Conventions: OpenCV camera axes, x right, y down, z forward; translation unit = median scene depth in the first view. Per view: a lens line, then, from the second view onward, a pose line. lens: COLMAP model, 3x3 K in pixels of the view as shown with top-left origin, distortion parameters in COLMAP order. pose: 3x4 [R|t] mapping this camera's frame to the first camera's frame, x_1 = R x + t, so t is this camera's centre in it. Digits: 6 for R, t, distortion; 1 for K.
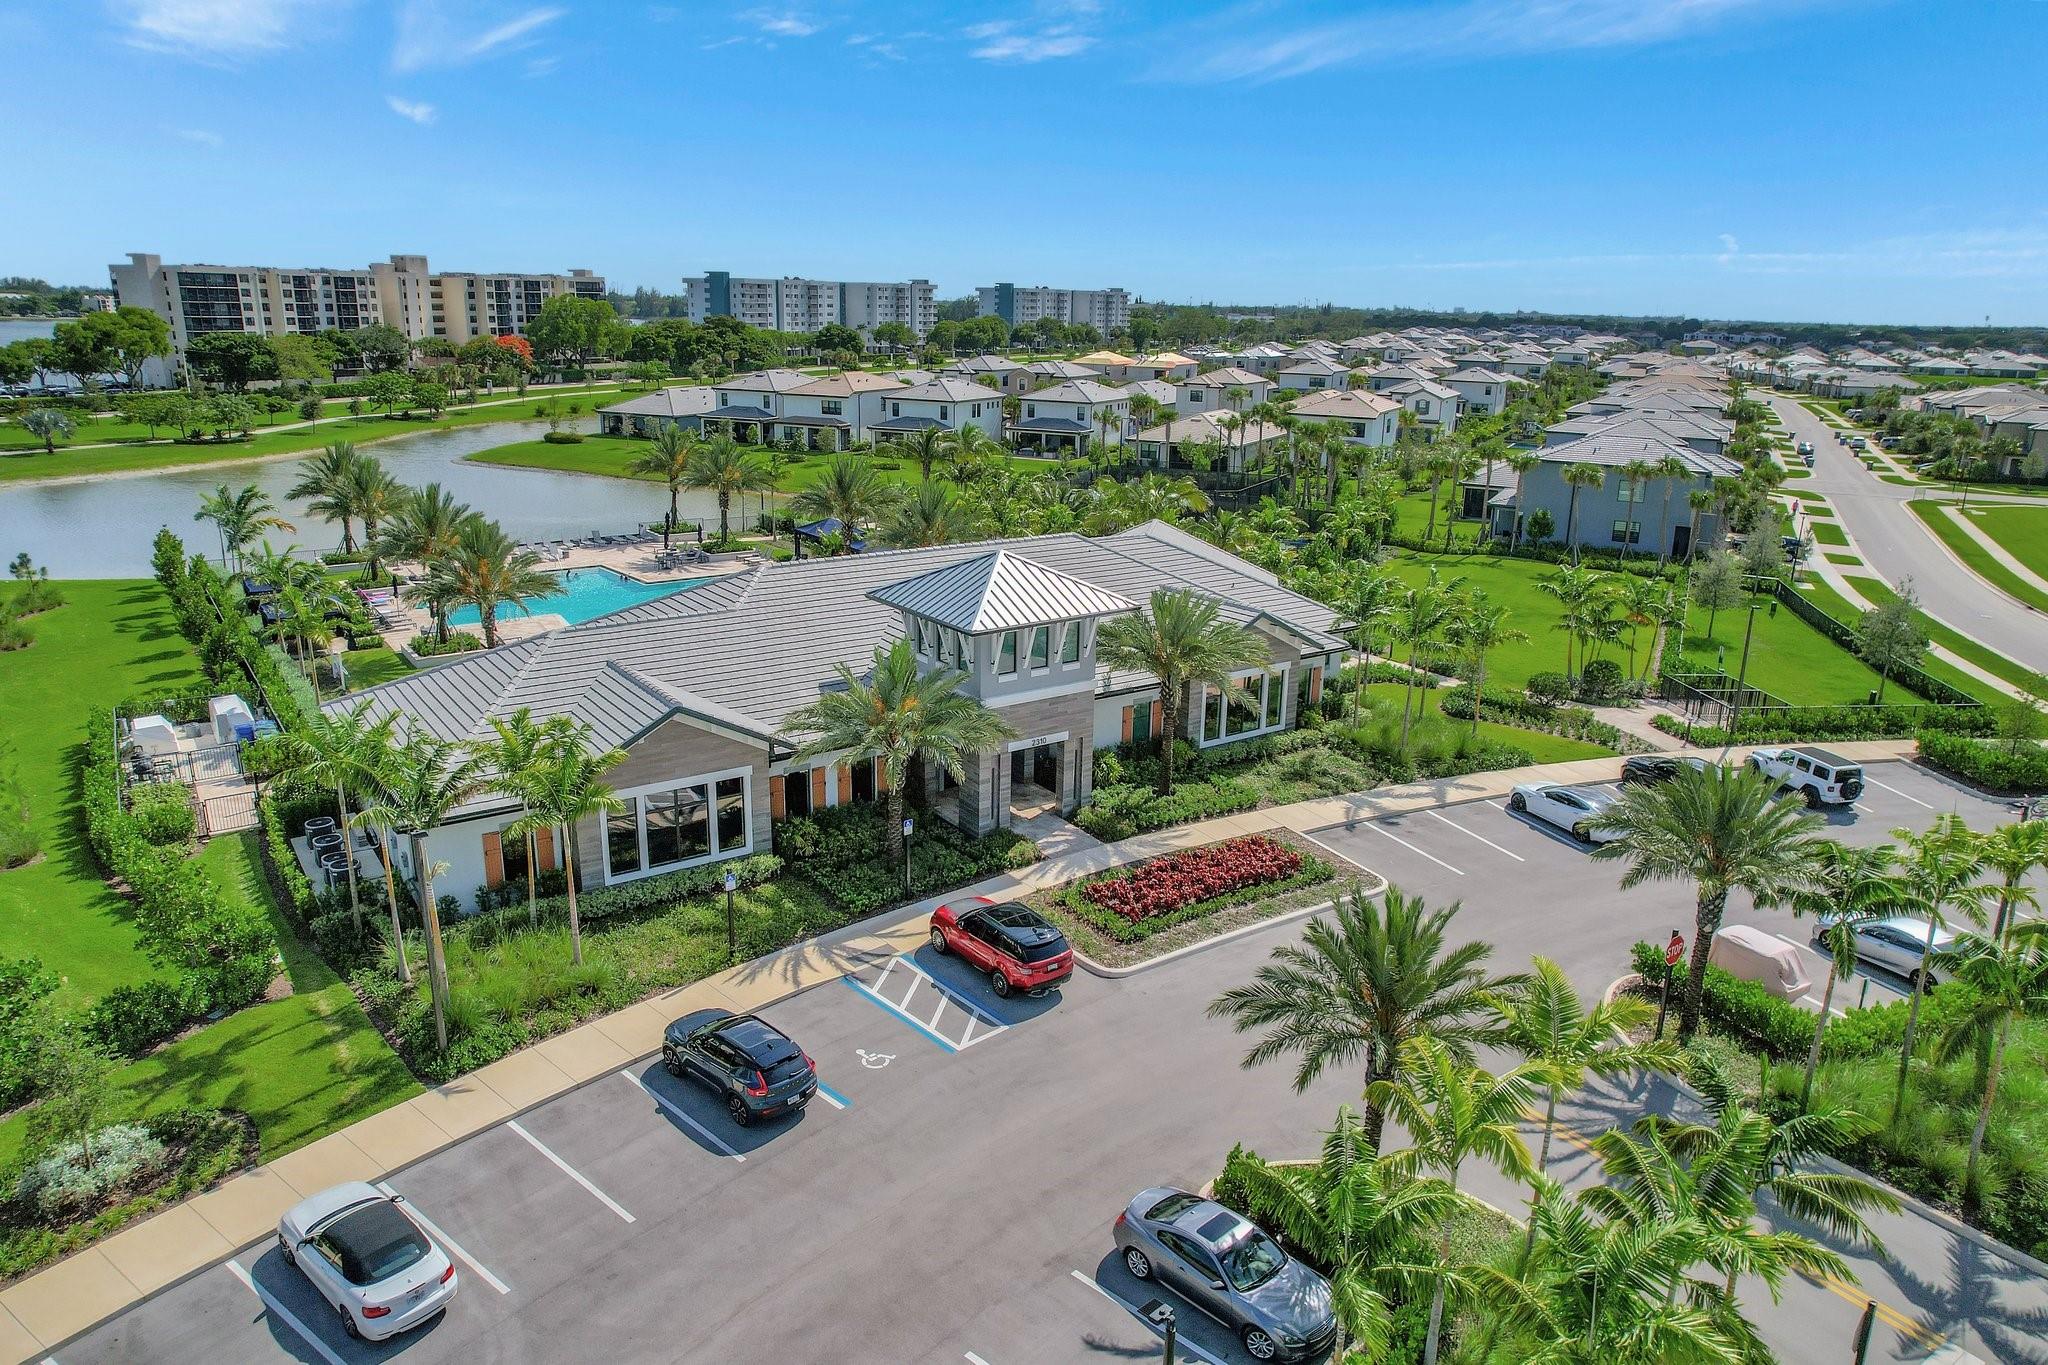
lens RADIAL K [[1344.9, 0, 1024.0], [0, 1344.9, 682.5], [0, 0, 1]] dist [-0.091697, 0.090483]
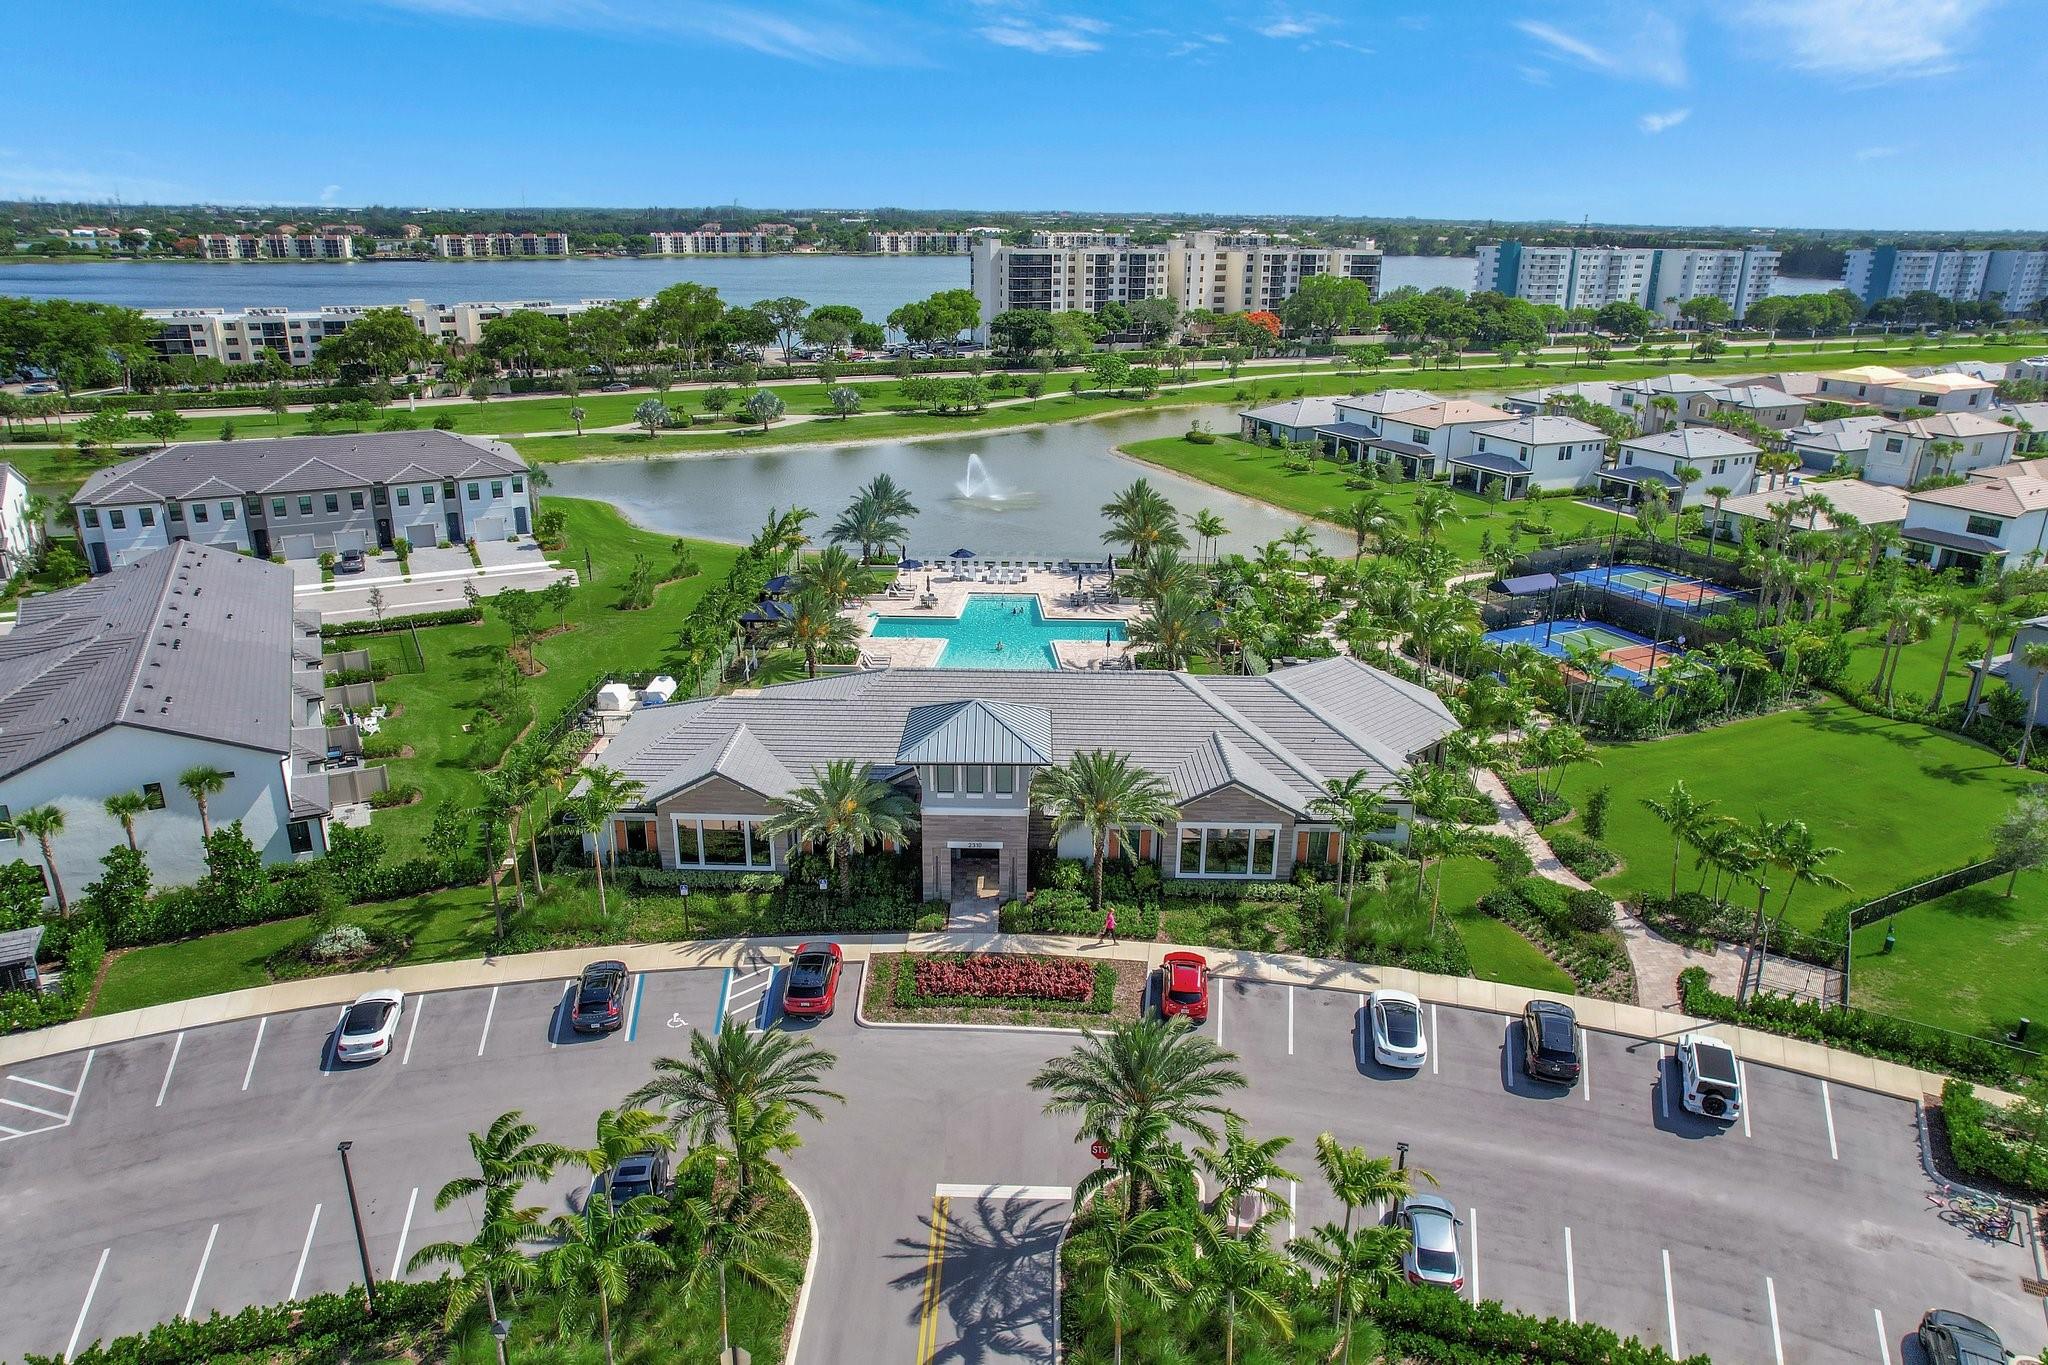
lens RADIAL K [[1344.9, 0, 1024.0], [0, 1344.9, 682.5], [0, 0, 1]] dist [-0.091697, 0.090483]
pose [[0.806256, 0.187703, -0.560998, 0.135513], [-0.158075, 0.982202, 0.101449, -0.045535], [0.570055, 0.006886, 0.821578, -0.012912]]
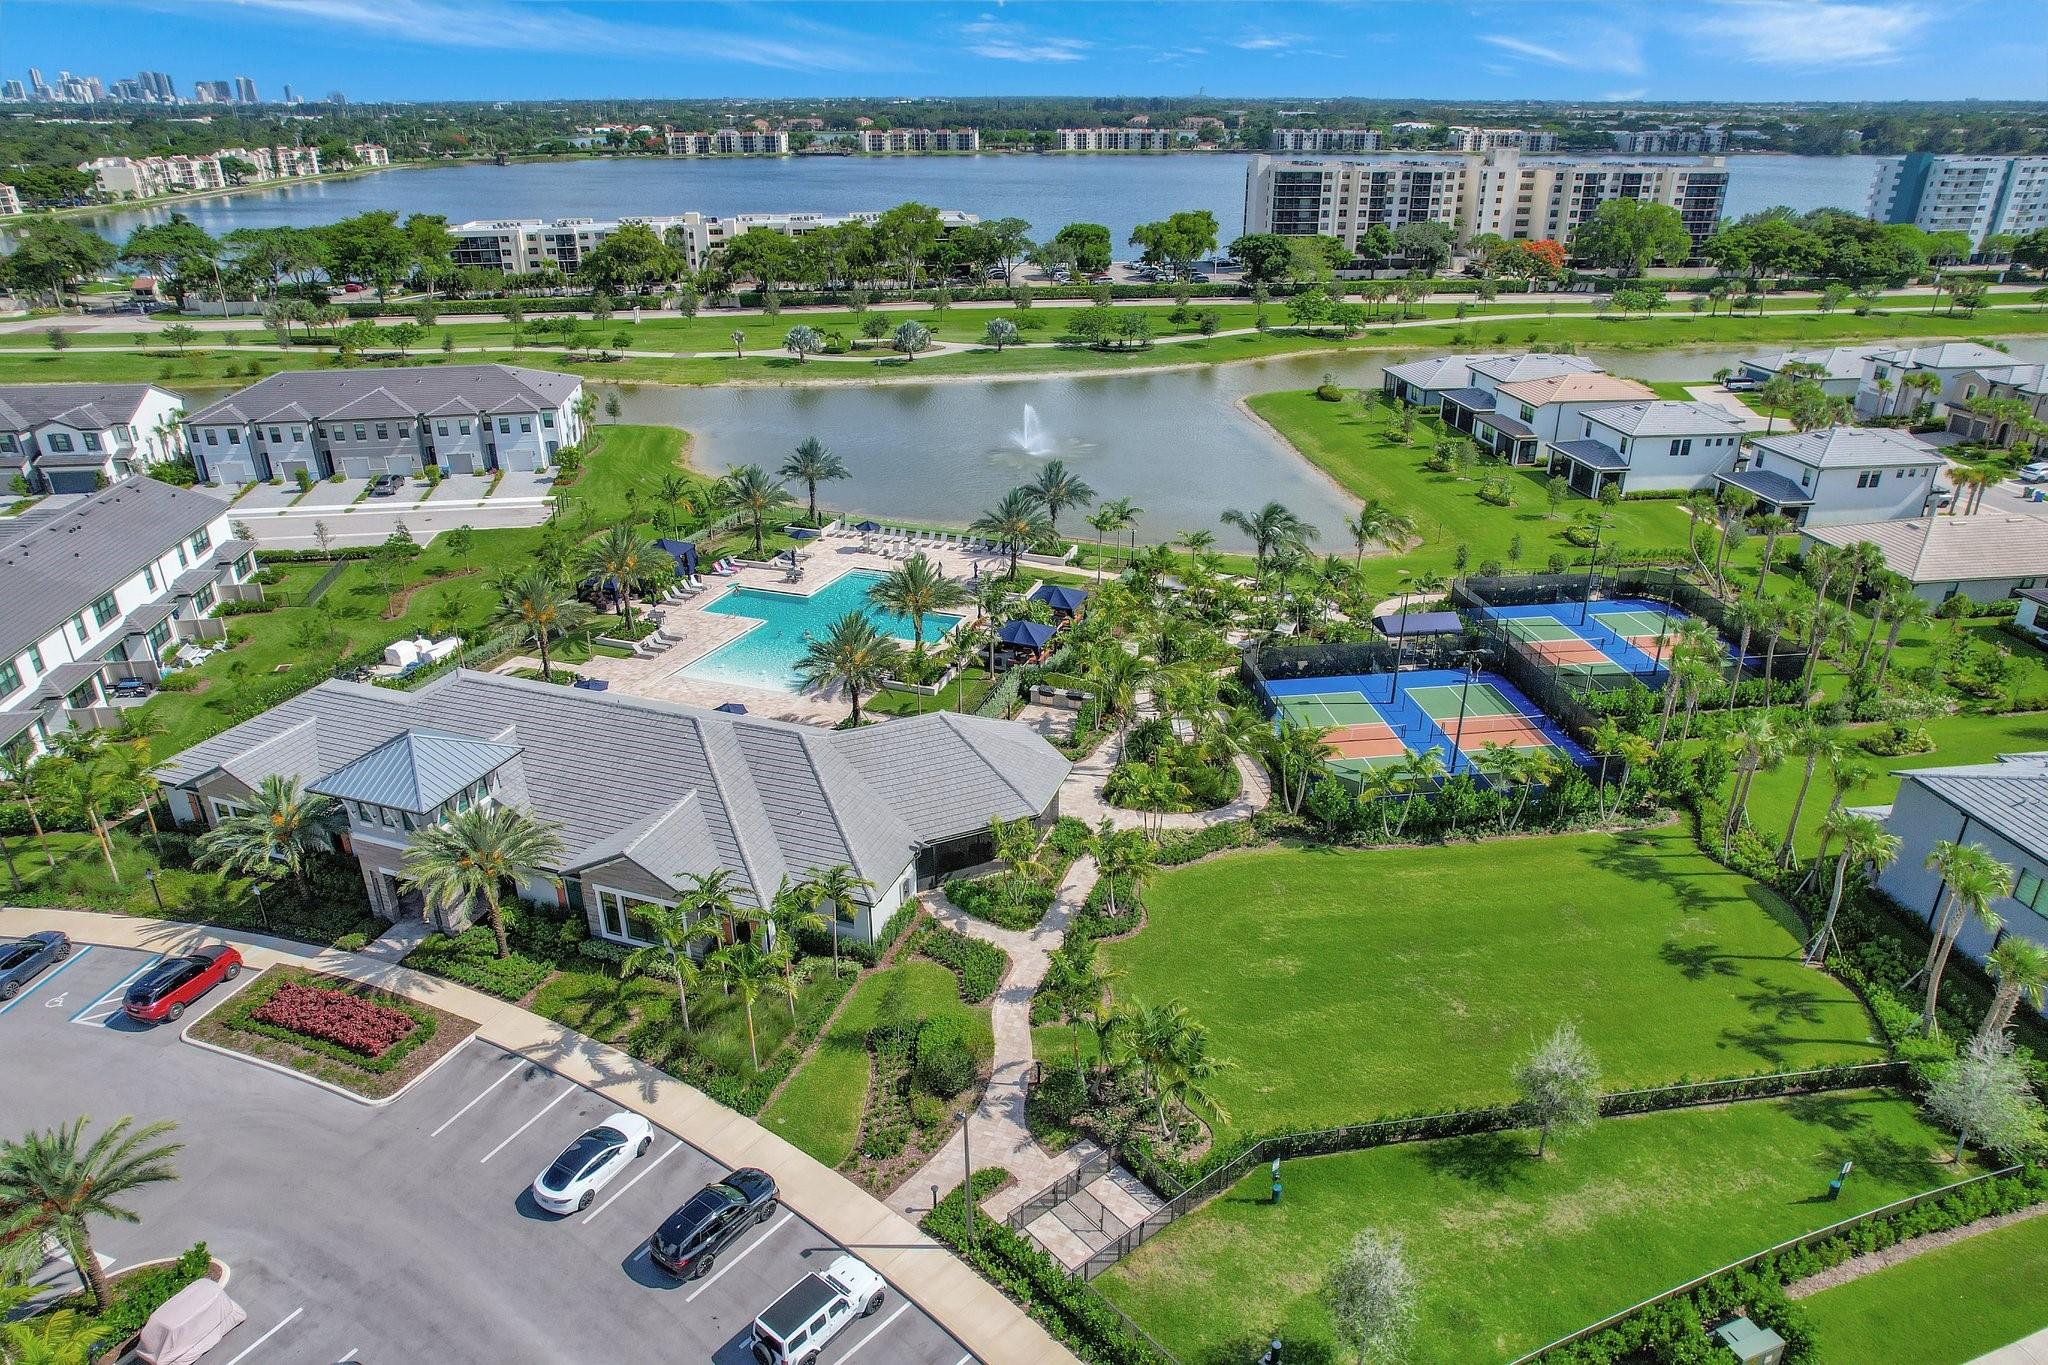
lens RADIAL K [[1312.6, 0, 1024.0], [0, 1312.6, 682.5], [0, 0, 1]] dist [-0.099142, 0.088391]
pose [[0.575175, 0.318831, -0.753339, 0.229385], [-0.211807, 0.947558, 0.239314, -0.103920], [0.790134, 0.021915, 0.612543, 0.122159]]
